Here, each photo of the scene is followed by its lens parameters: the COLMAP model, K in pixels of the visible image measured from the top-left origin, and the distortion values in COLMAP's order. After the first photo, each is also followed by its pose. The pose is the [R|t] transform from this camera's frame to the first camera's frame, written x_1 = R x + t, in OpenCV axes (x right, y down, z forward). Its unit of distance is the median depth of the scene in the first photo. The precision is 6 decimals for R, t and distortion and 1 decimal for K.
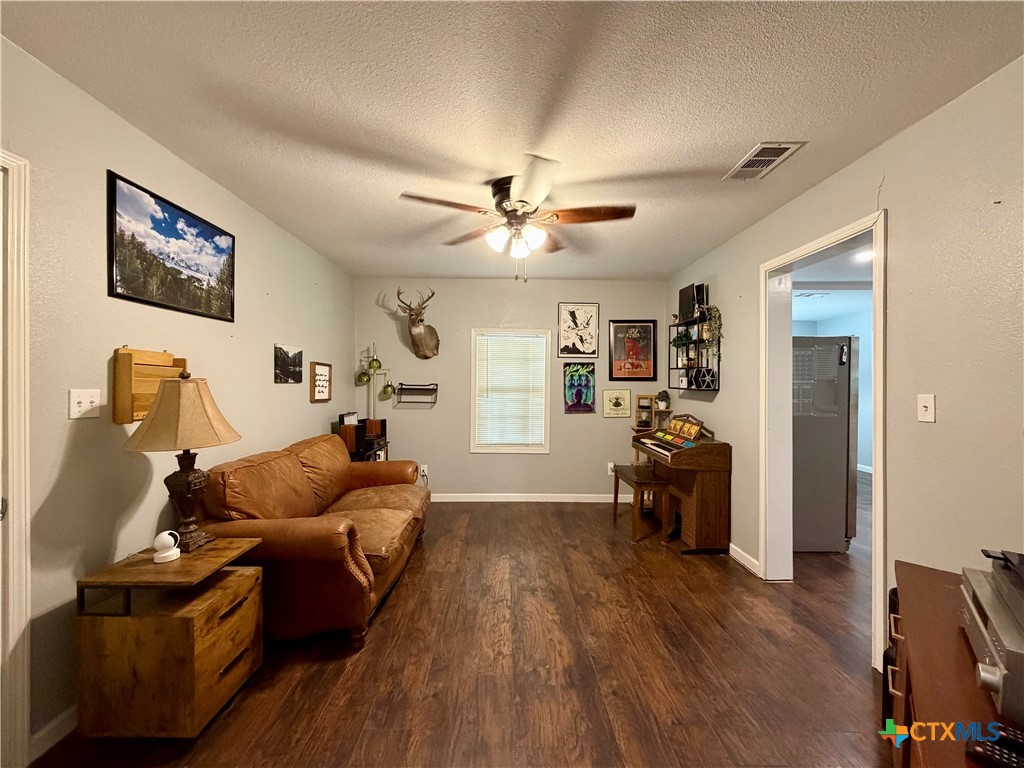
lens RADIAL K [[407.3, 0, 511.6], [0, 407.3, 382.4], [0, 0, 1]] dist [-0.001149, 0.000071]
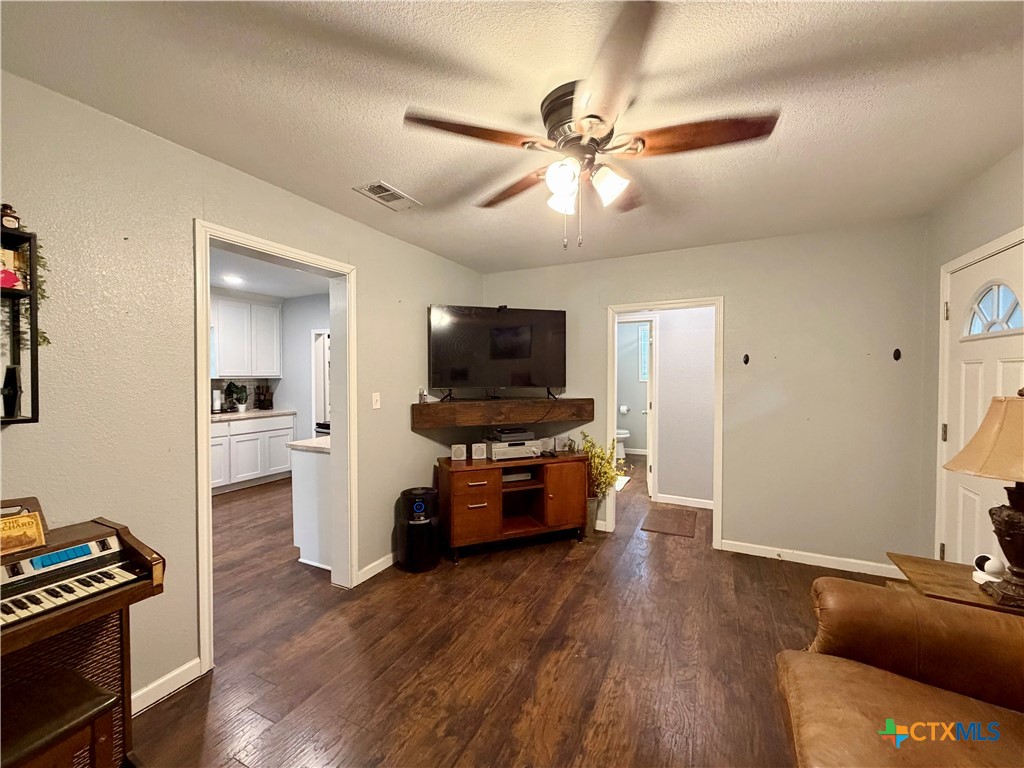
lens RADIAL K [[407.3, 0, 511.8], [0, 407.3, 383.7], [0, 0, 1]] dist [-0.001149, 0.000071]
pose [[-0.891556, -0.012967, 0.452725, -0.102977], [-0.002778, 0.999728, 0.023165, -0.020032], [-0.452902, 0.019395, -0.891349, 0.875858]]
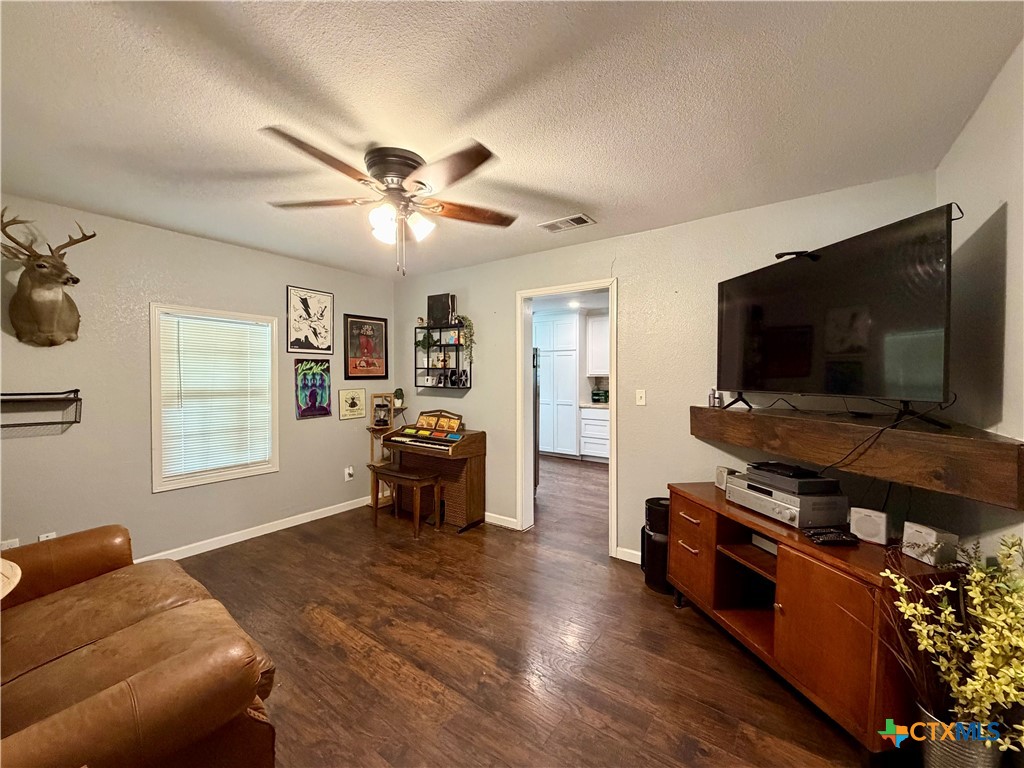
lens RADIAL K [[407.3, 0, 508.6], [0, 407.3, 382.4], [0, 0, 1]] dist [-0.001149, 0.000071]
pose [[0.596881, -0.020612, 0.802065, -0.289030], [0.003797, 0.999731, 0.022866, -0.018214], [-0.802321, -0.010602, 0.596799, 0.156007]]
